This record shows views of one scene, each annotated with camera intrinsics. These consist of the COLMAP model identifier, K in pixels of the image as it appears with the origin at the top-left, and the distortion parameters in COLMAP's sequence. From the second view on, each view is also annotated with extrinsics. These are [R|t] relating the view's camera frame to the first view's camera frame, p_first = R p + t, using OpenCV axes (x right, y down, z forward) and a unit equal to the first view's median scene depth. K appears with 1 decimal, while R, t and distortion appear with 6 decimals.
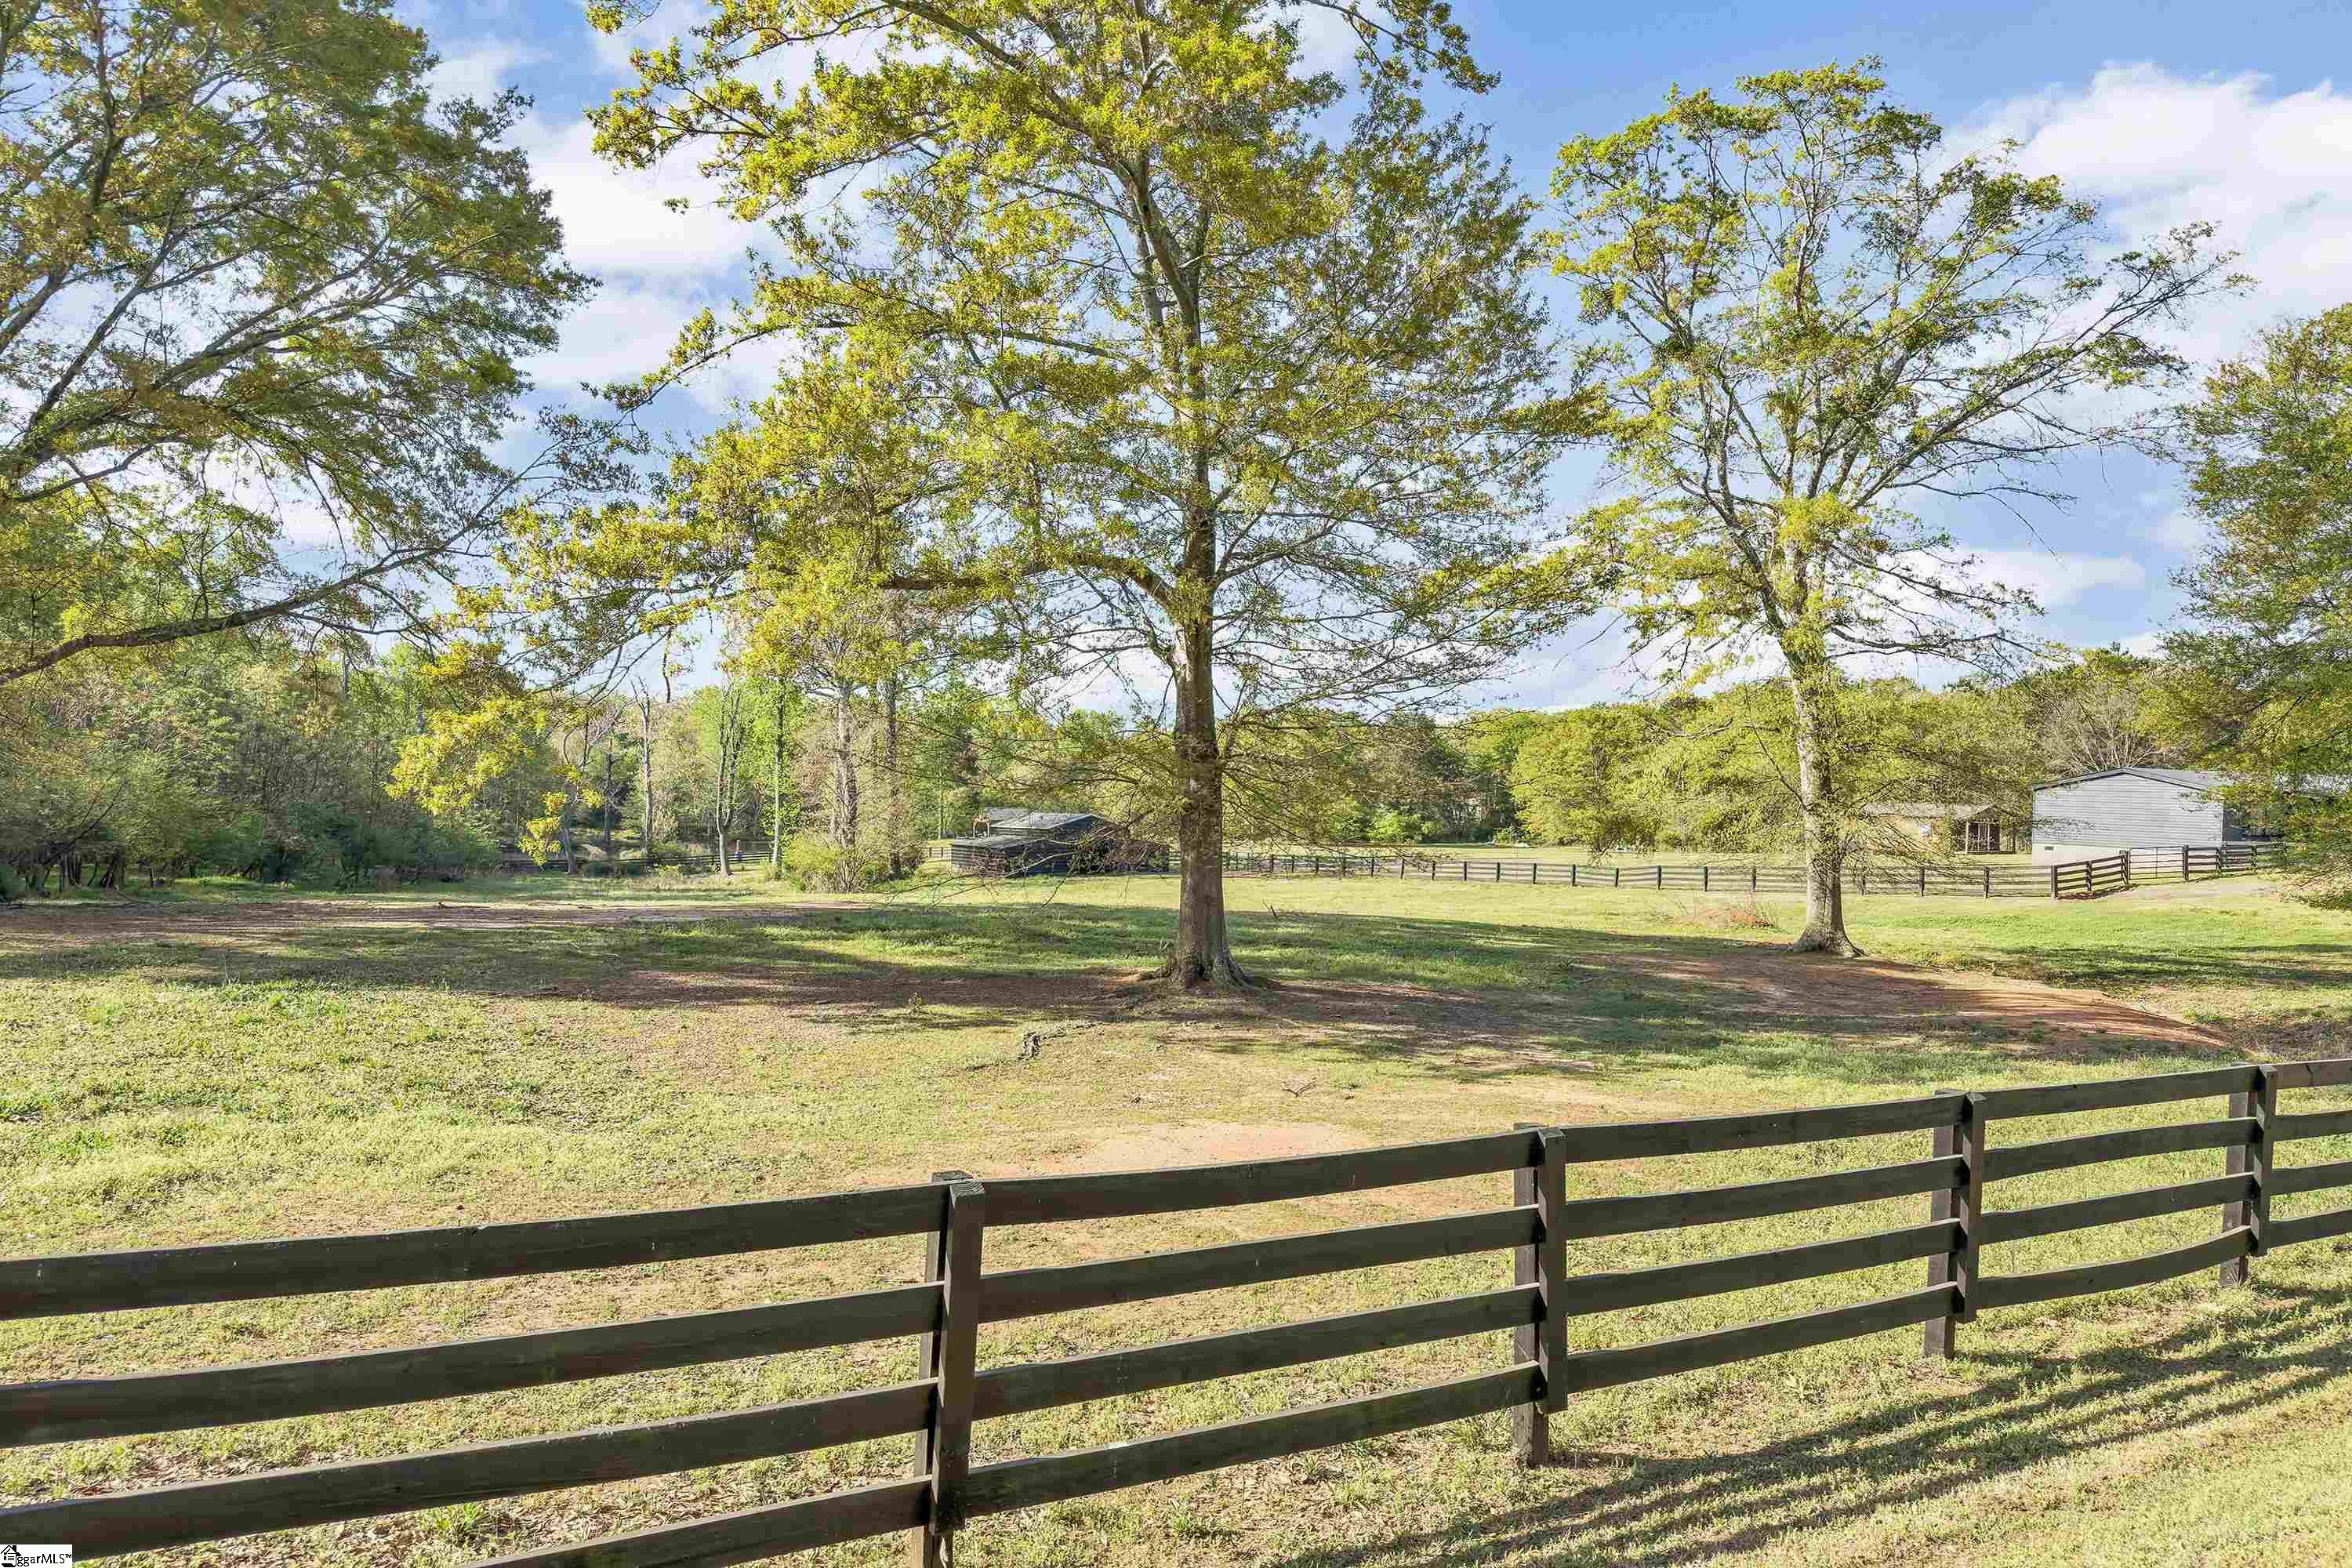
lens RADIAL K [[1640.0, 0, 1173.2], [0, 1640.0, 799.6], [0, 0, 1]] dist [0.088116, -0.136426]
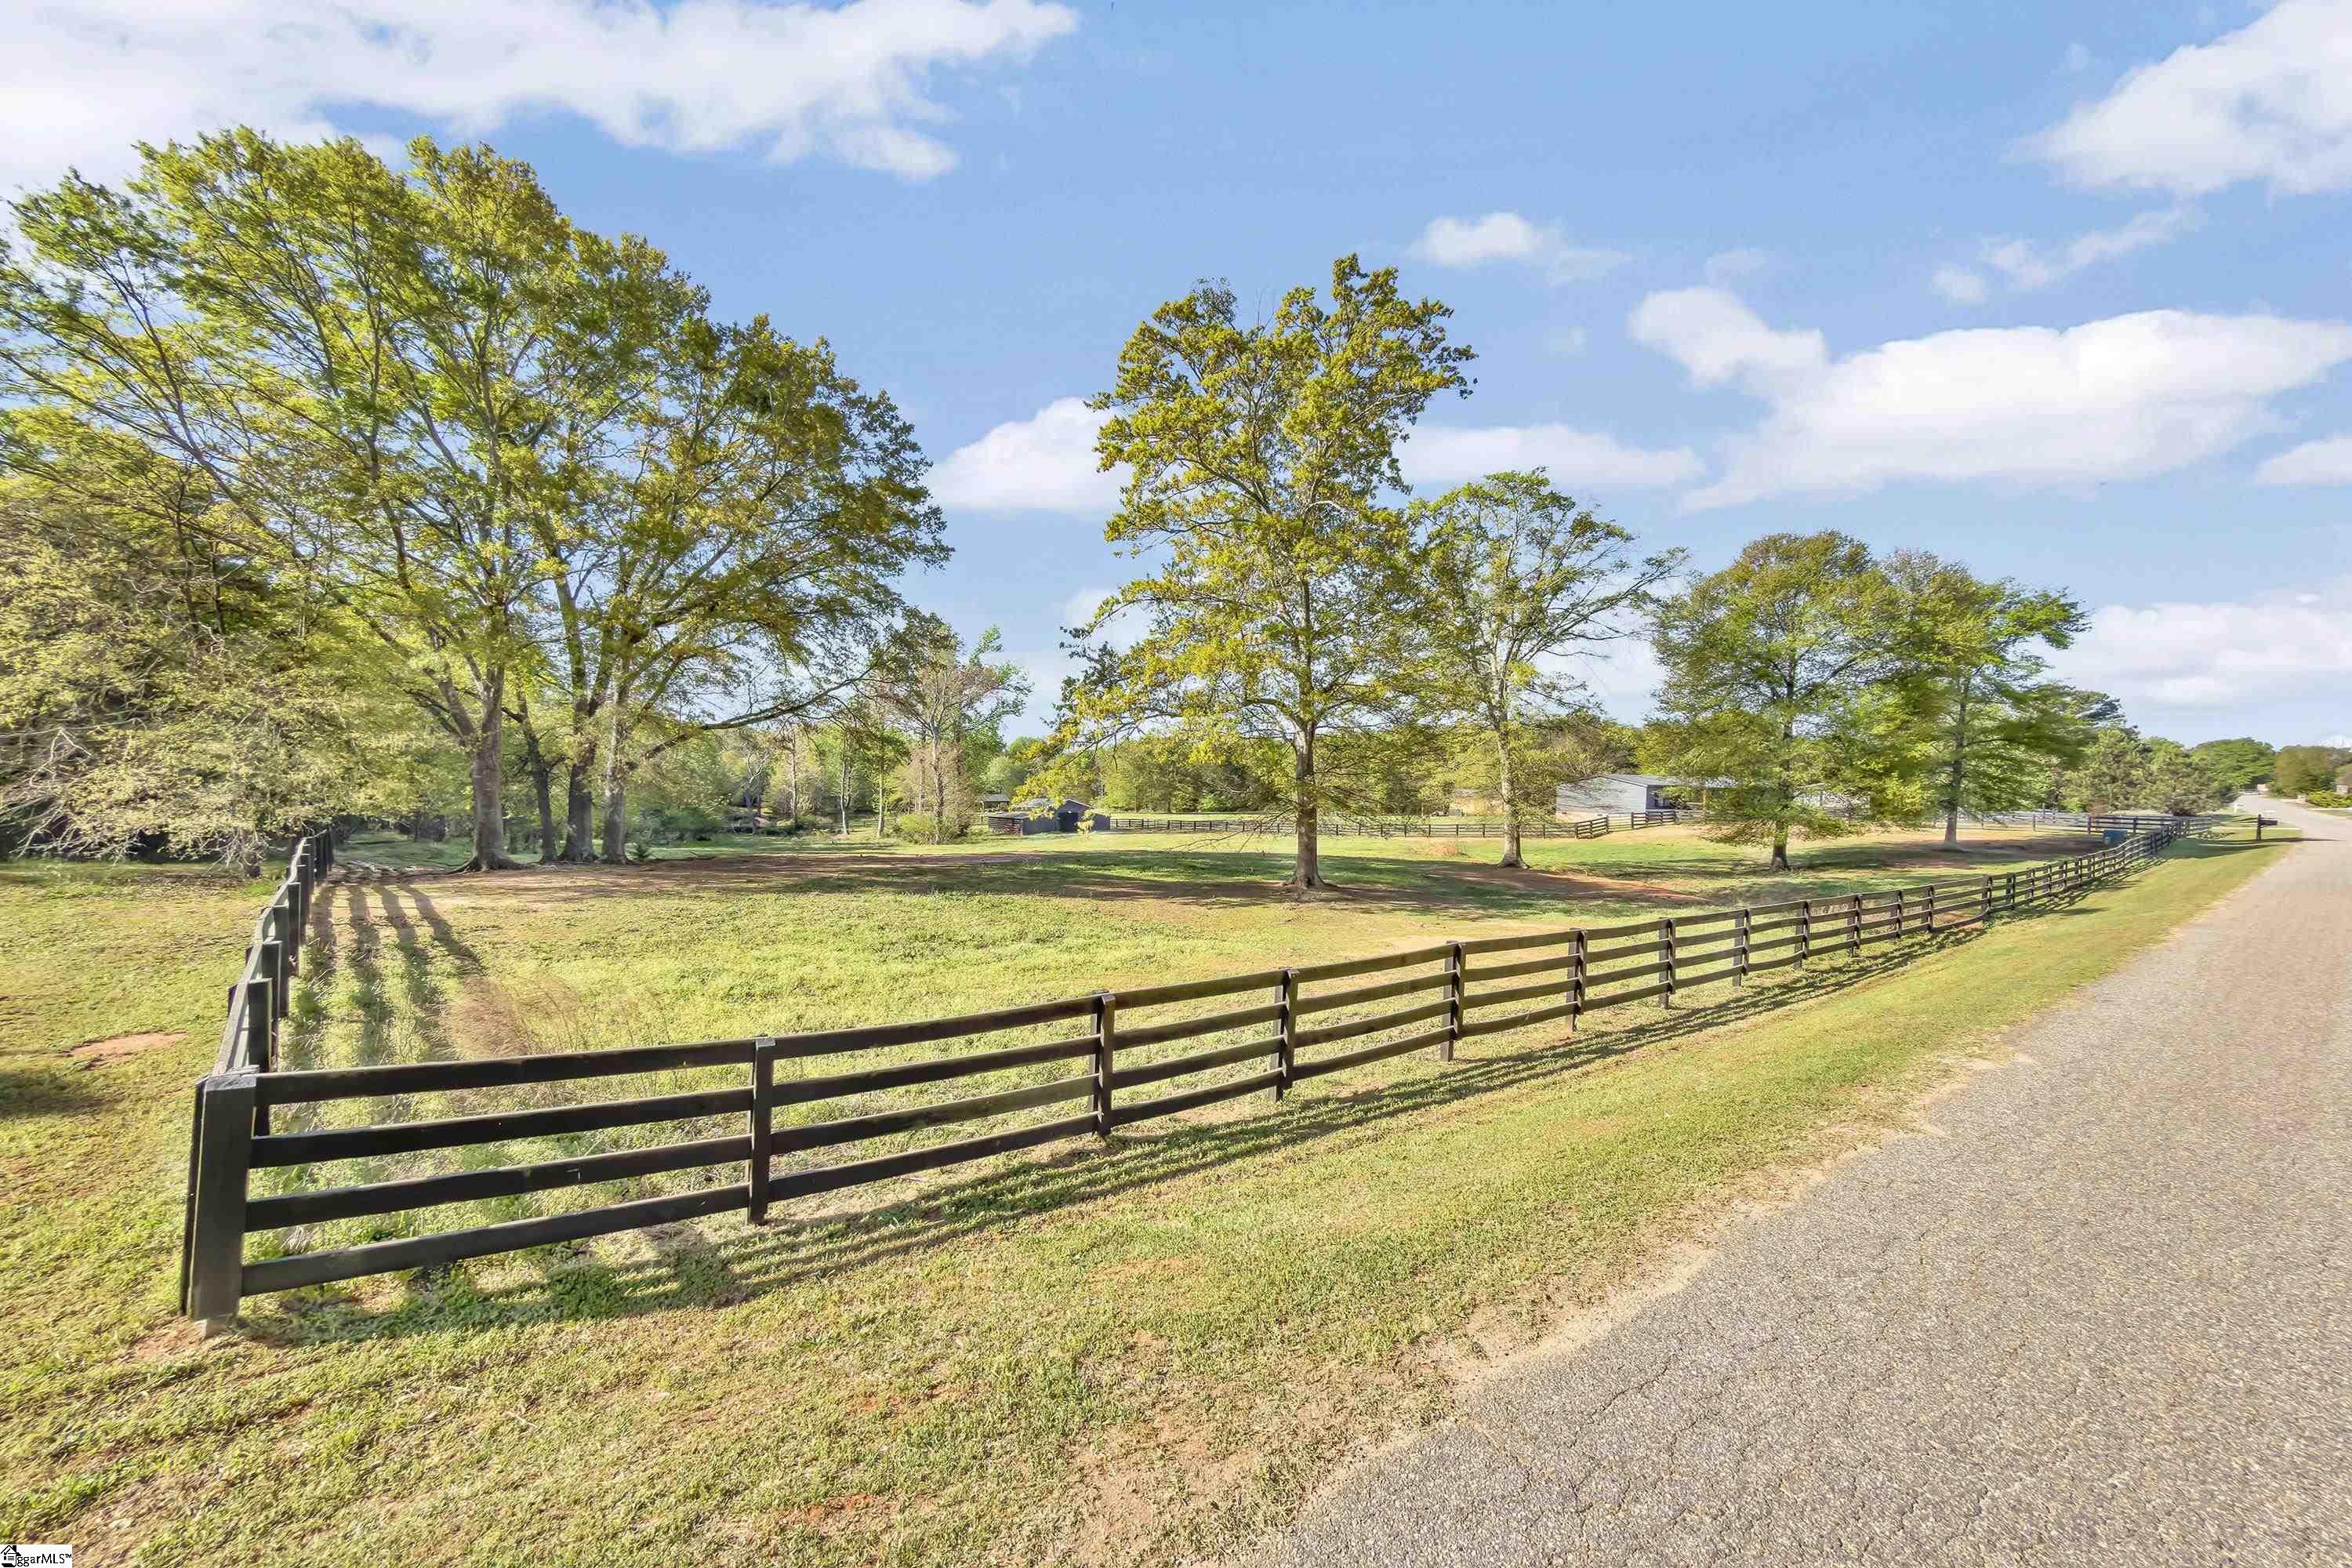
lens RADIAL K [[933.1, 0, 1182.5], [0, 933.1, 790.6], [0, 0, 1]] dist [-0.001916, 0.000062]
pose [[0.990789, -0.007181, 0.135228, -0.212646], [0.006605, 0.999967, 0.004707, -0.017102], [-0.135257, -0.003770, 0.990803, -0.166773]]
